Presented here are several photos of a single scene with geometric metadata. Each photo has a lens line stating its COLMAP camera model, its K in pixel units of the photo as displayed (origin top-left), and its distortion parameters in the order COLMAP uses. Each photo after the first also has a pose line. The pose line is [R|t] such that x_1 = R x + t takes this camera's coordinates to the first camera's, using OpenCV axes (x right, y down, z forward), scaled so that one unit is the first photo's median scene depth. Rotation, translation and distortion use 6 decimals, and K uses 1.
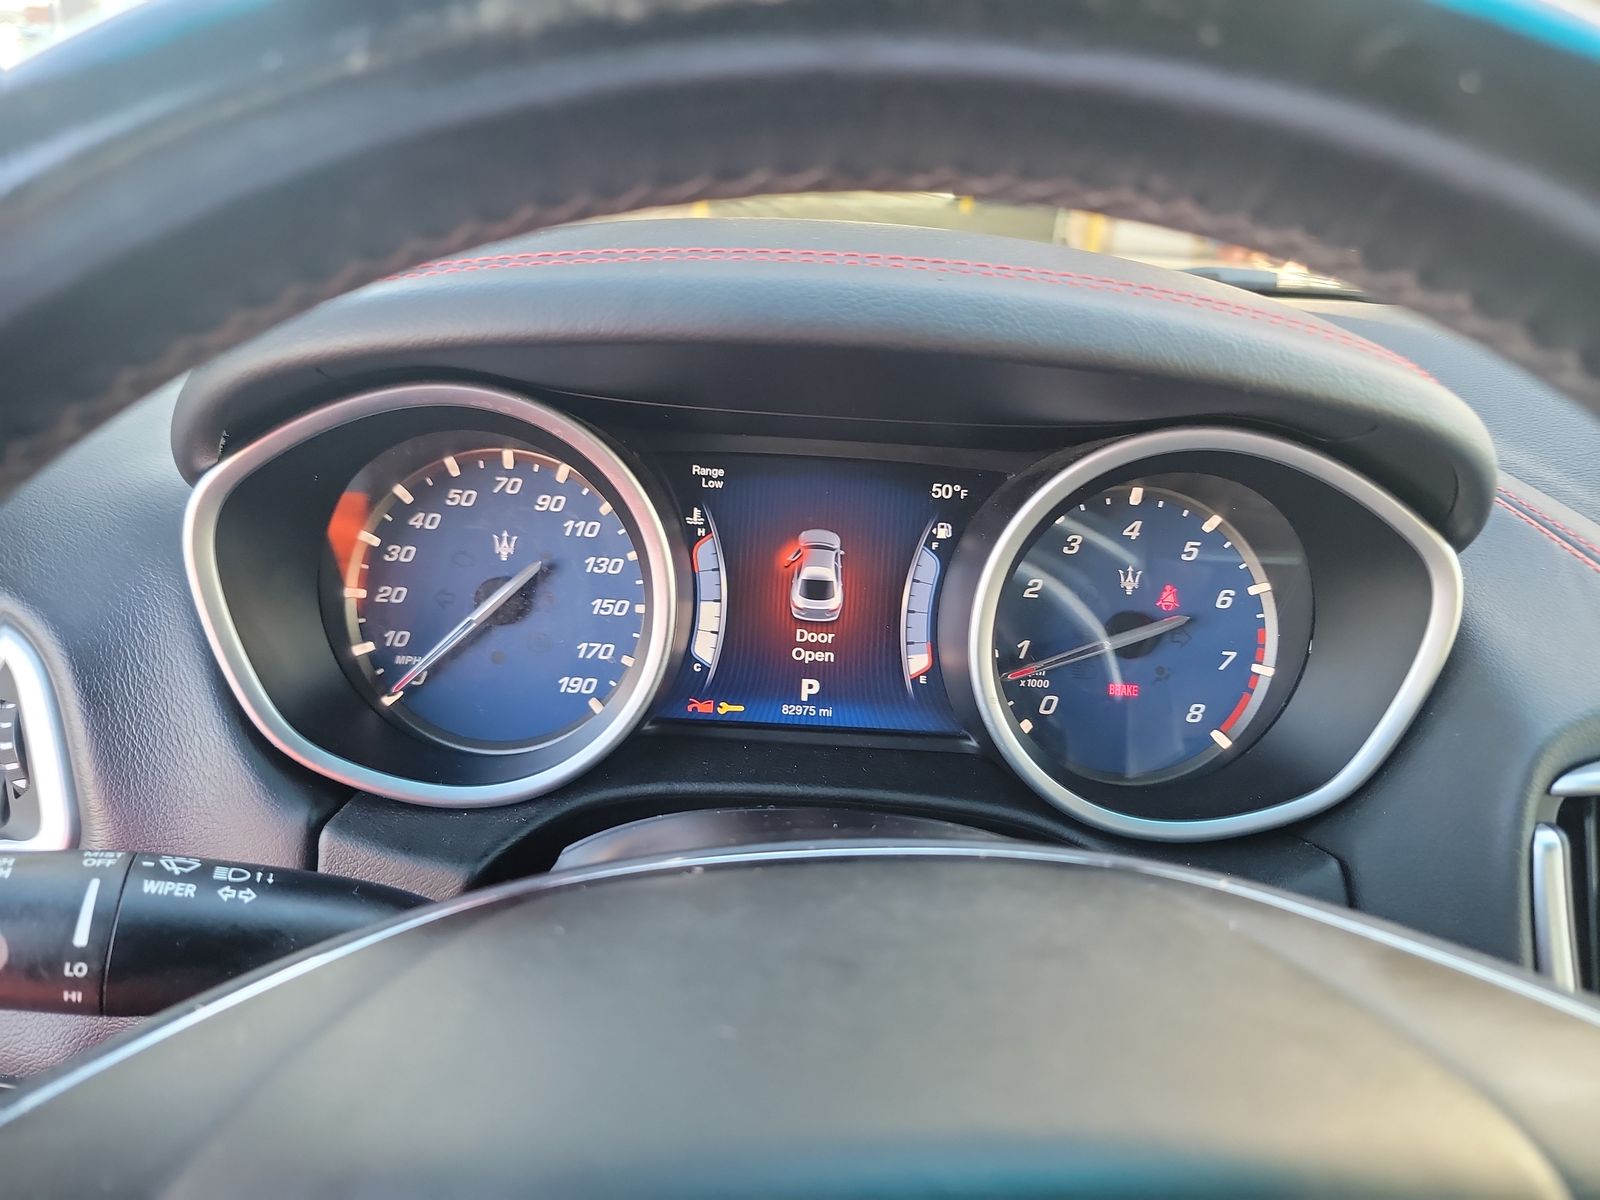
lens RADIAL K [[1066.6, 0, 800.0], [0, 1066.6, 600.0], [0, 0, 1]] dist [0.058252, -0.060449]
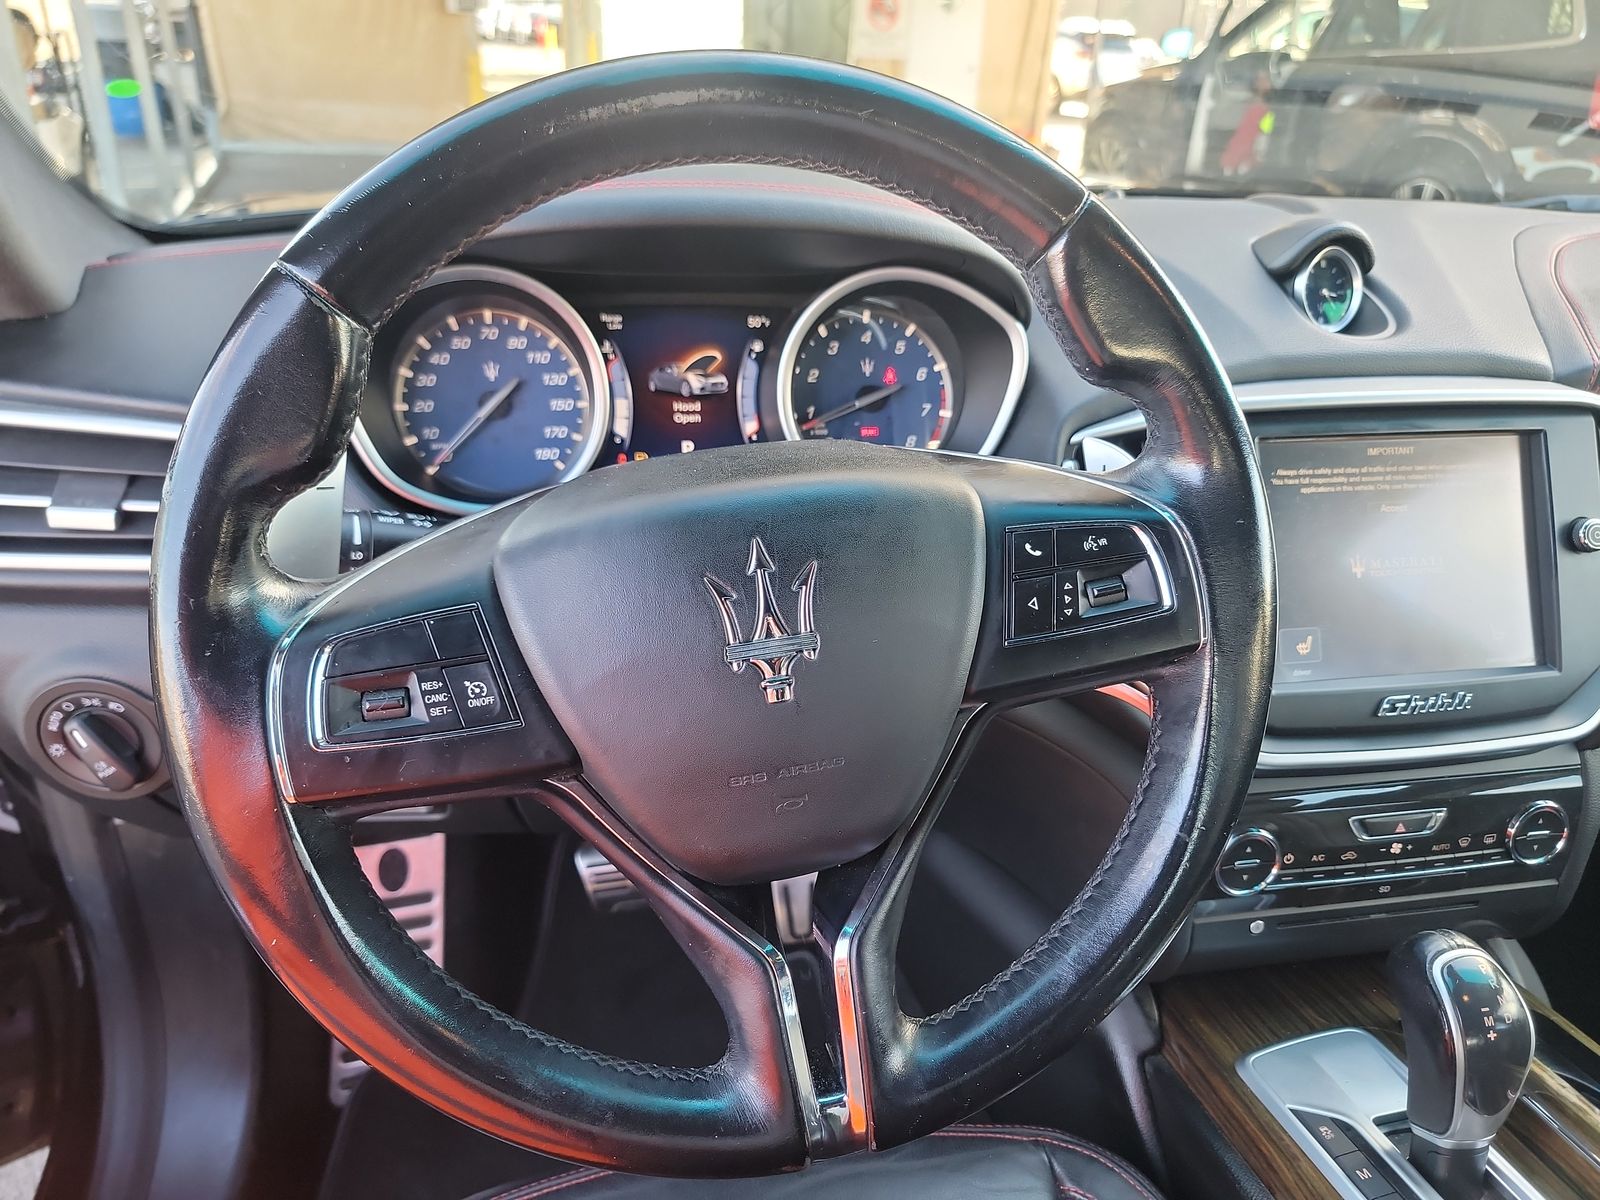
lens RADIAL K [[1066.6, 0, 800.0], [0, 1066.6, 600.0], [0, 0, 1]] dist [0.058252, -0.060449]
pose [[0.983439, -0.103694, 0.148646, -0.093189], [0.092588, 0.992502, 0.079797, 0.207648], [-0.155806, -0.064713, 0.985666, -0.704519]]
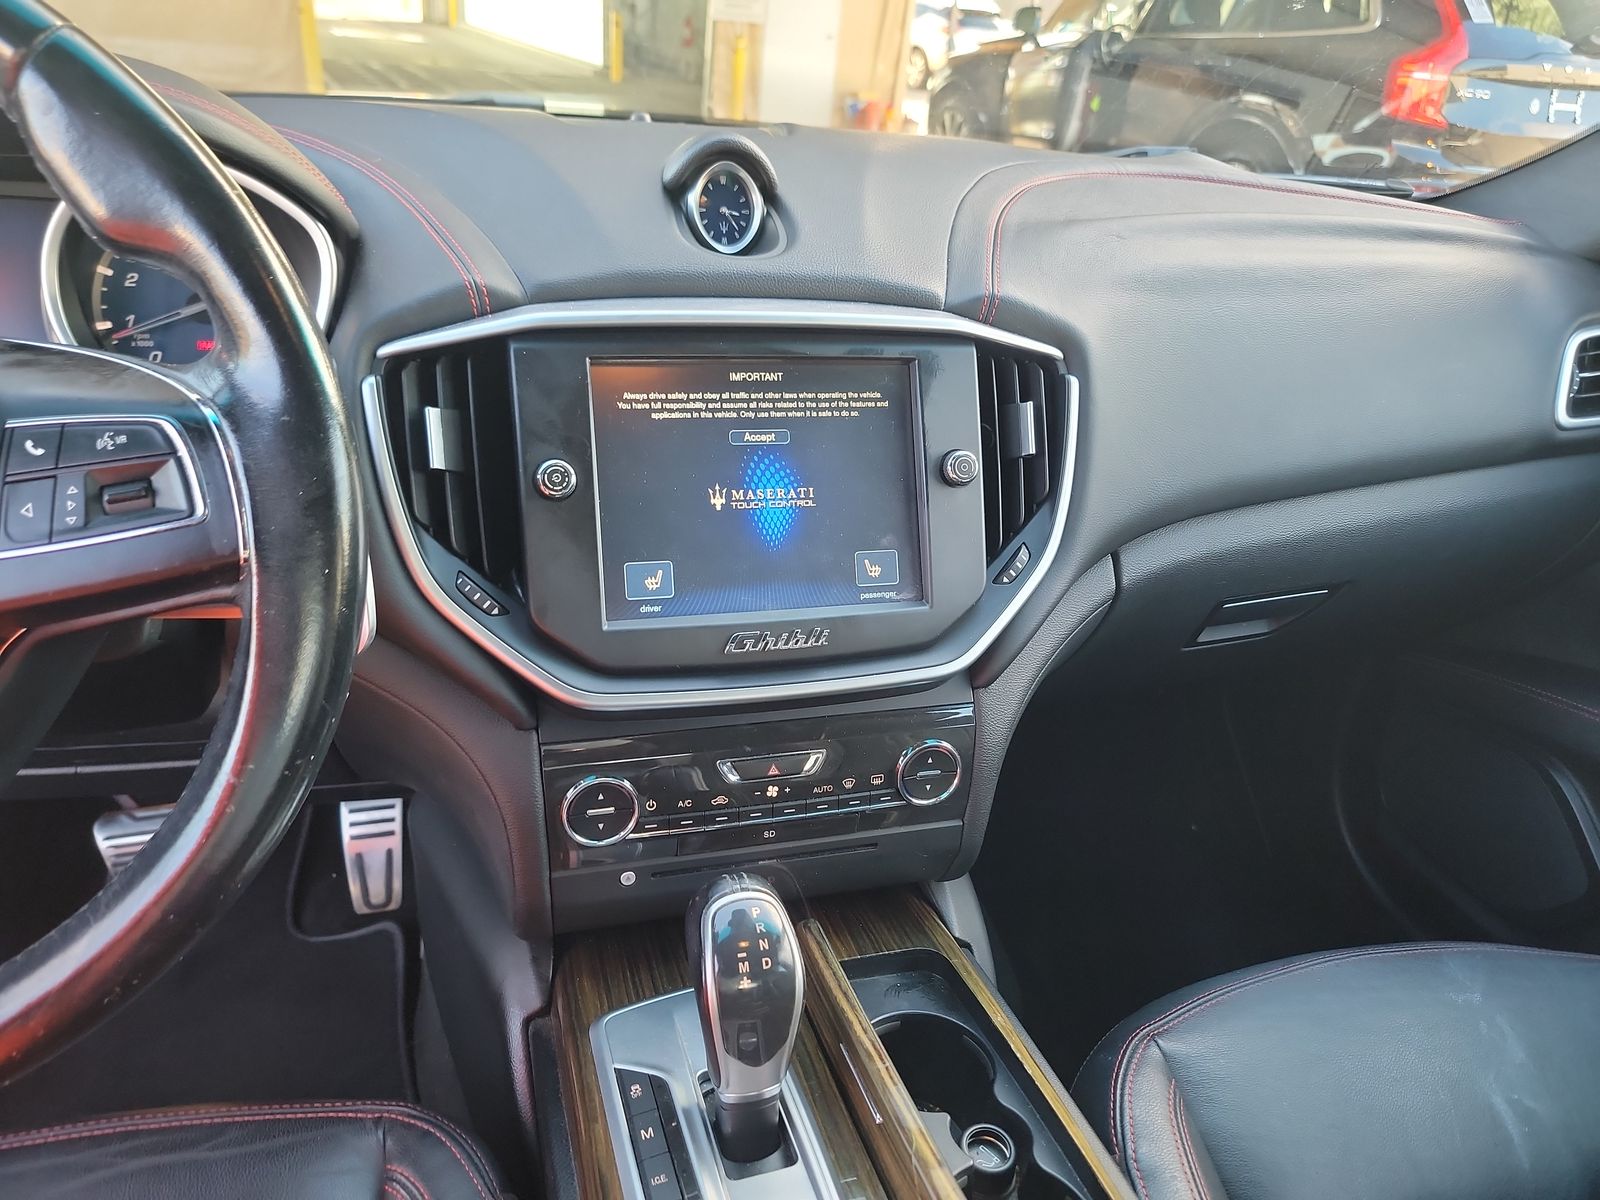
lens RADIAL K [[1066.6, 0, 800.0], [0, 1066.6, 600.0], [0, 0, 1]] dist [0.058252, -0.060449]
pose [[0.962807, -0.111663, 0.246035, 0.707528], [0.085985, 0.989893, 0.112779, 0.349057], [-0.256142, -0.087429, 0.962677, -0.748545]]
